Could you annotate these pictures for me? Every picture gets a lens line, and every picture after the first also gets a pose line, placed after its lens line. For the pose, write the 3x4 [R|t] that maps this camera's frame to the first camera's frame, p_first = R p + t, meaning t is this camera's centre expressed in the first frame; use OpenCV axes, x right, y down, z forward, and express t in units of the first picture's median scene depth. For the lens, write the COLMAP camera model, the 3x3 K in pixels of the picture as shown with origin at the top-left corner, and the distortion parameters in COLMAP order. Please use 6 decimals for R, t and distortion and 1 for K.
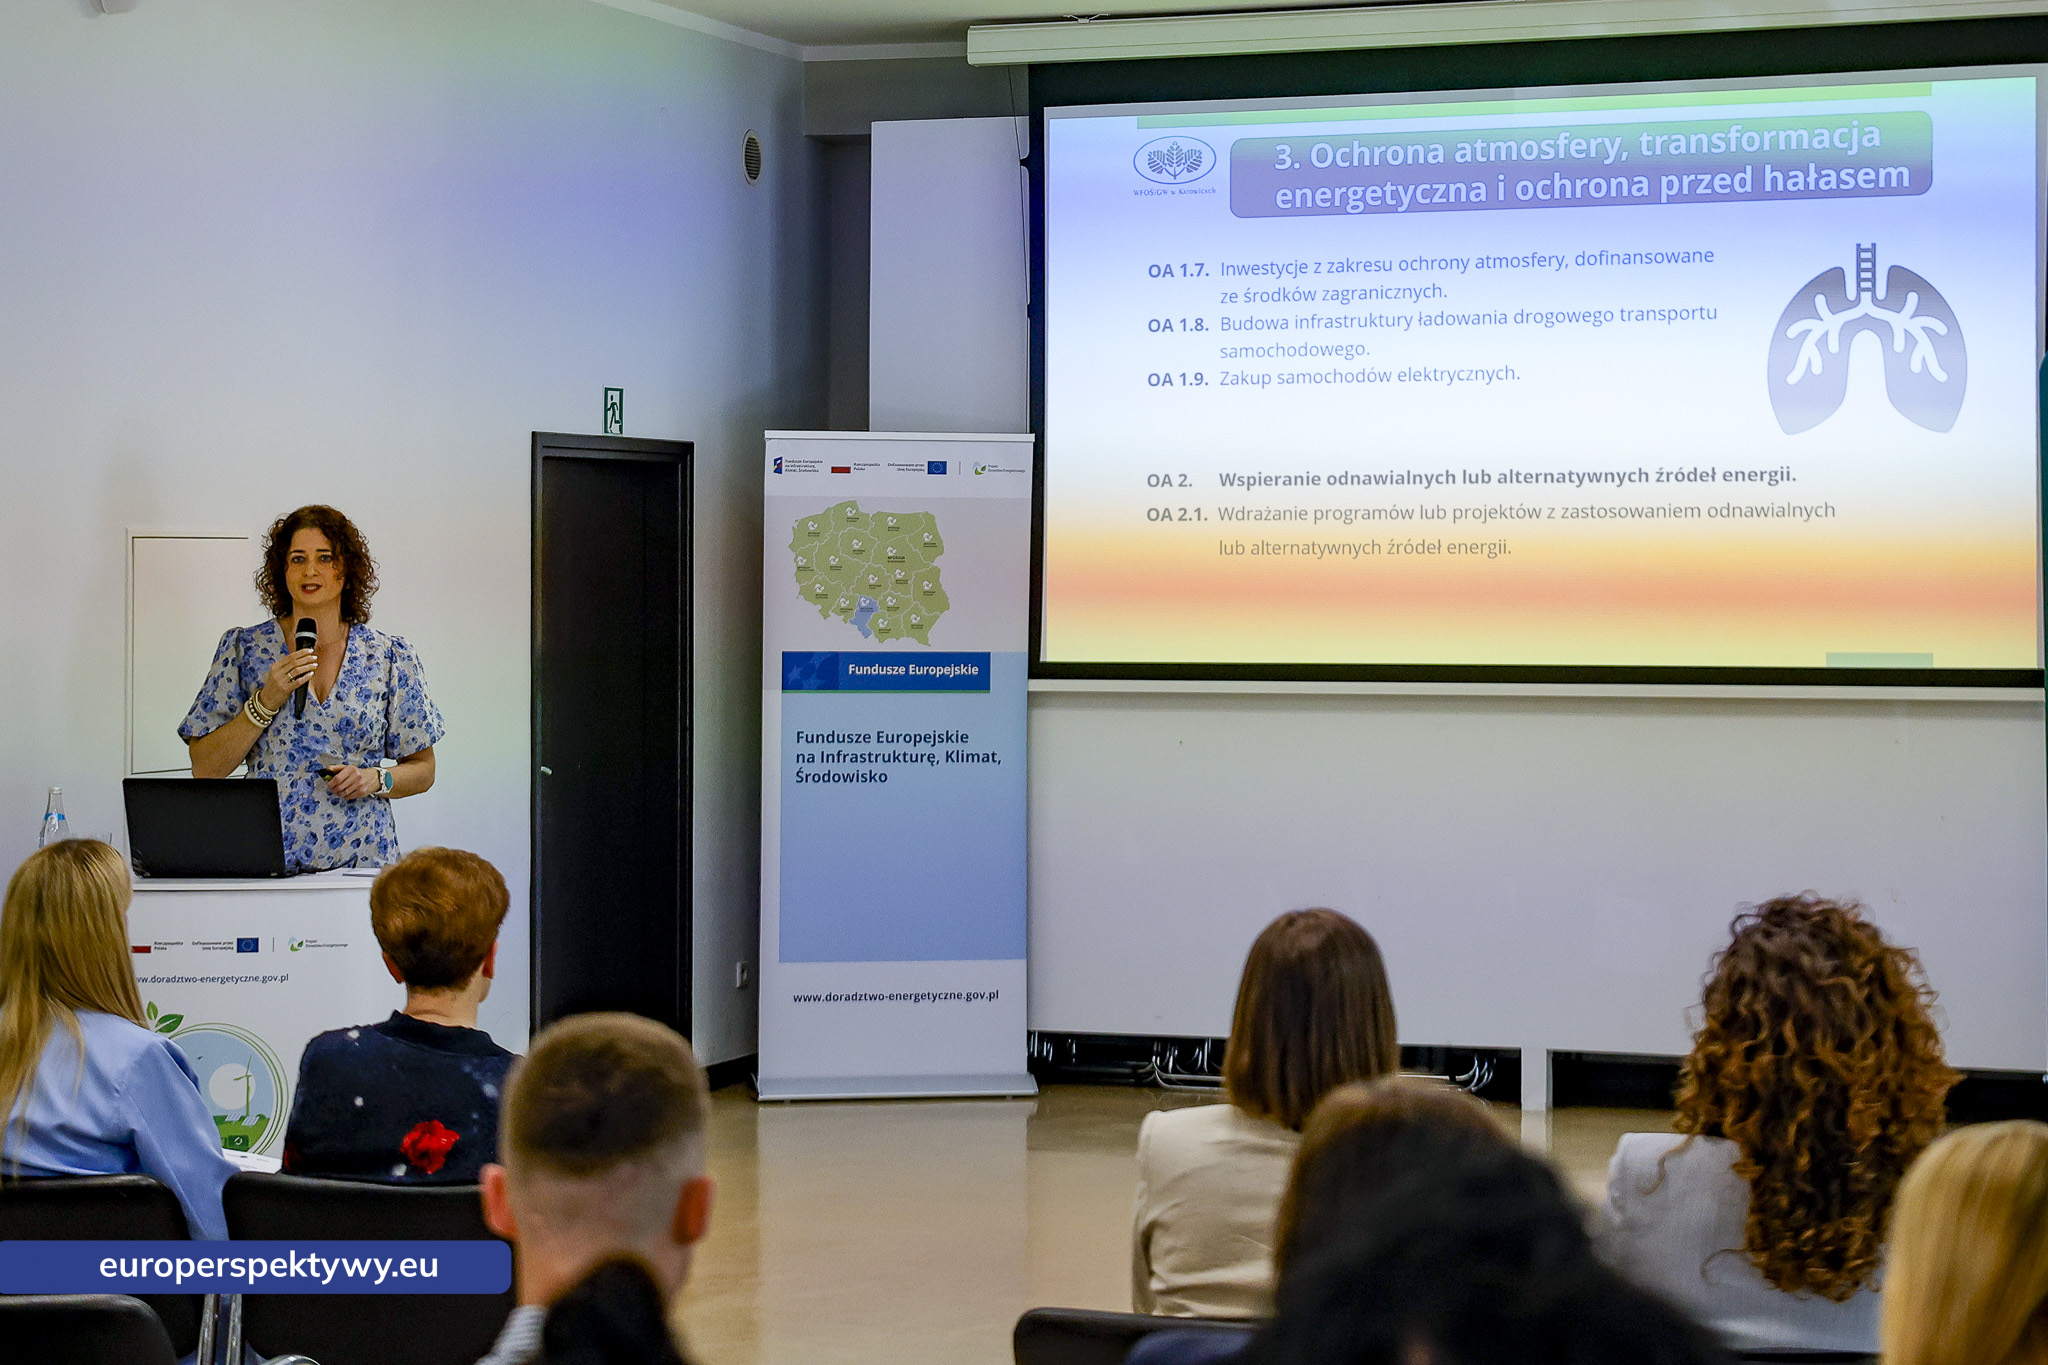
lens RADIAL K [[5108.4, 0, 973.0], [0, 5108.4, 505.6], [0, 0, 1]] dist [0.362722, 0.000000]
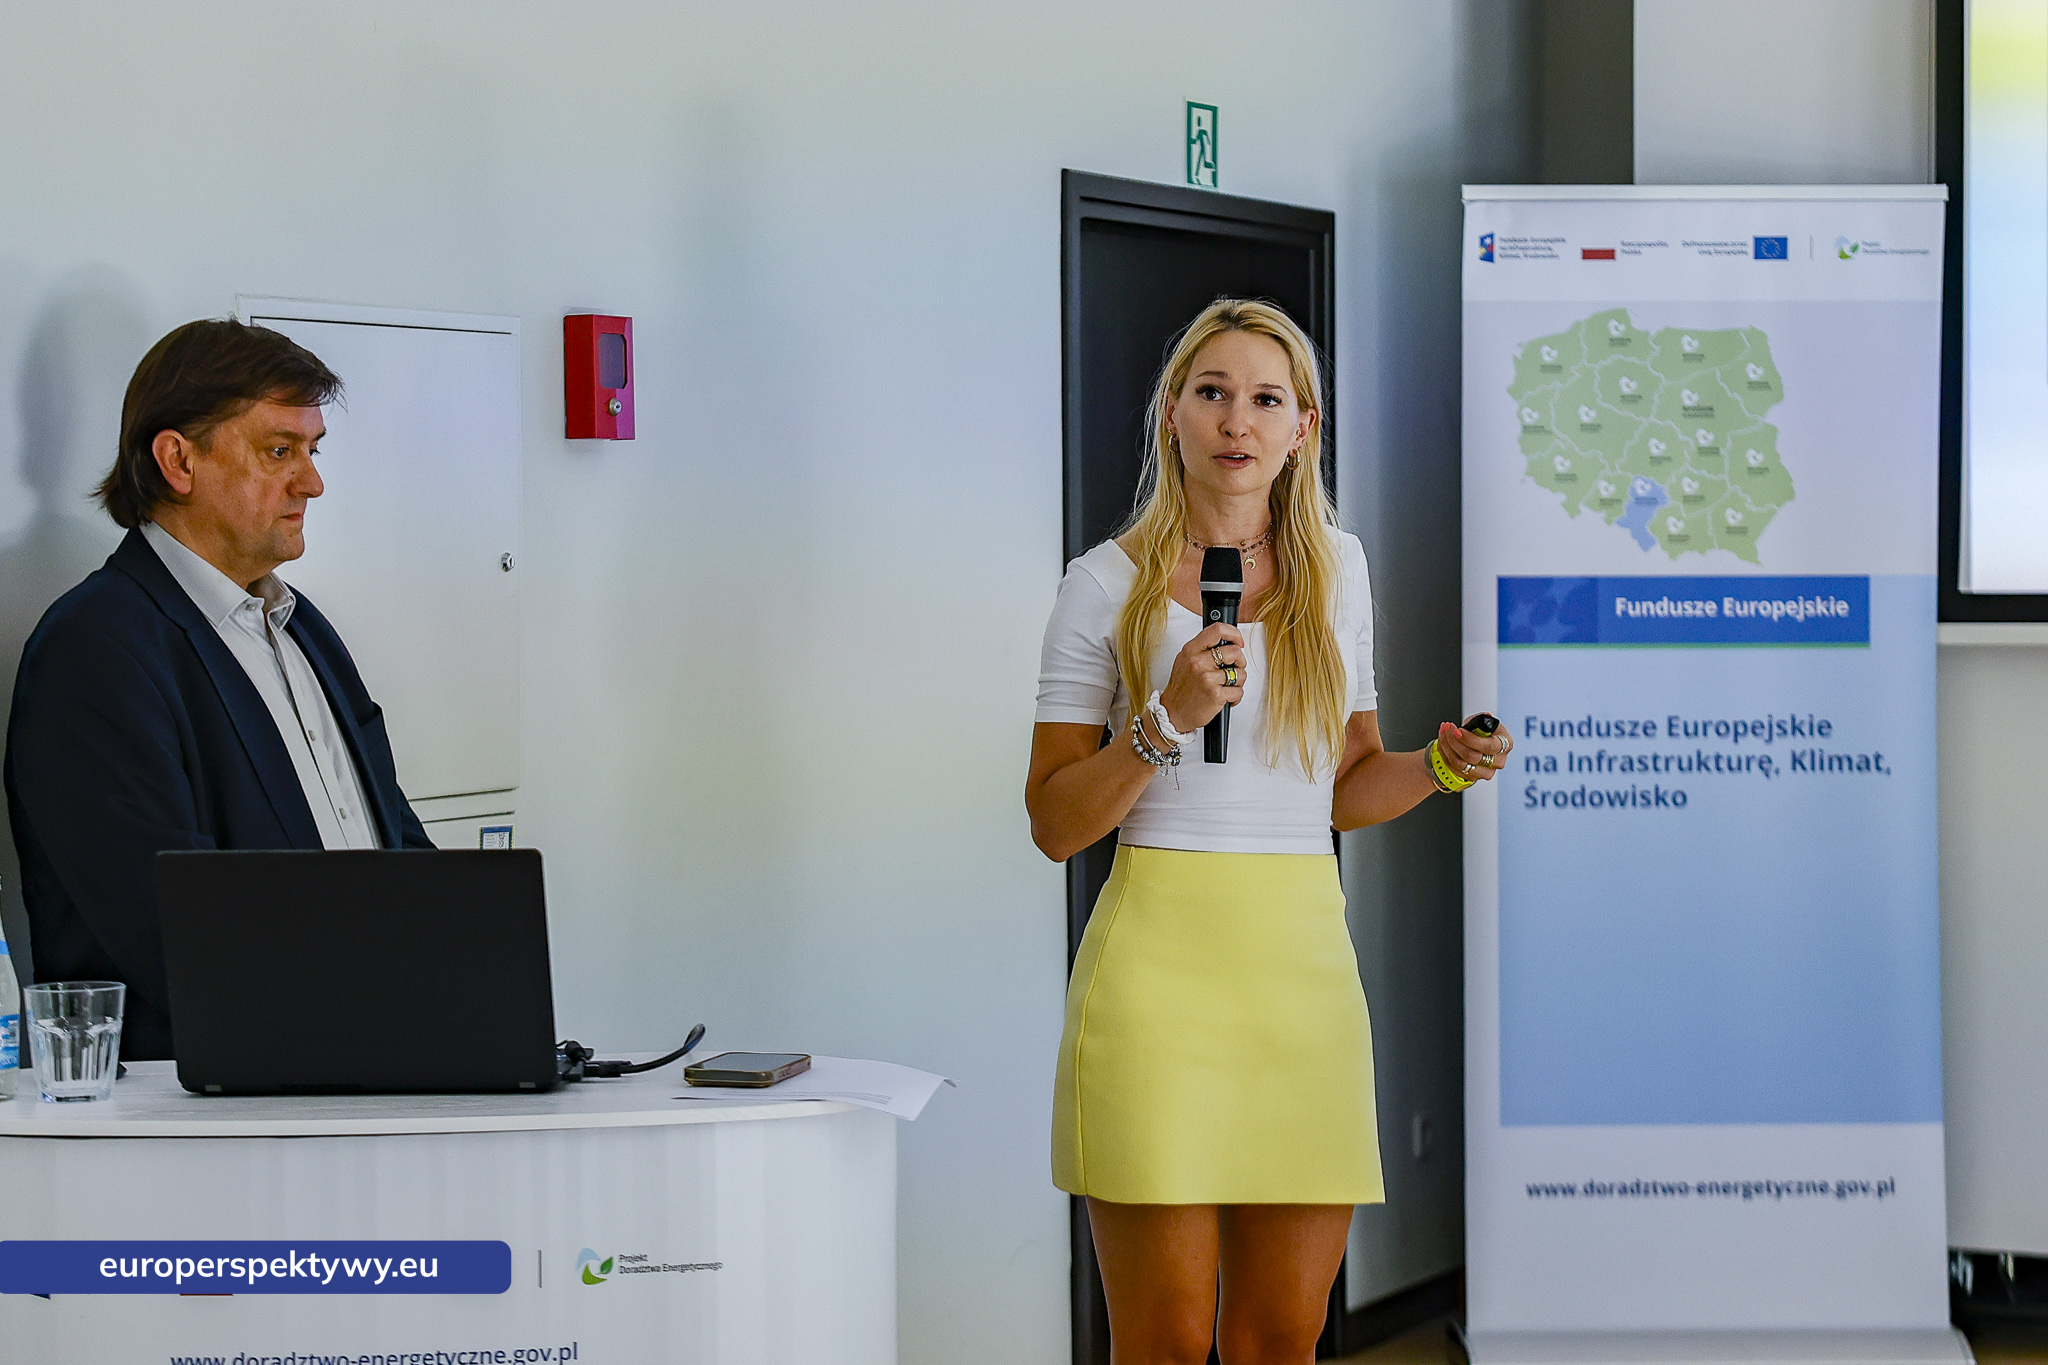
lens RADIAL K [[5108.4, 0, 1006.4], [0, 5108.4, 535.8], [0, 0, 1]] dist [0.362722, 0.000000]
pose [[0.997333, -0.008794, -0.072456, -0.050237], [0.009280, 0.999937, 0.006368, 0.019900], [0.072395, -0.007024, 0.997351, 0.429079]]
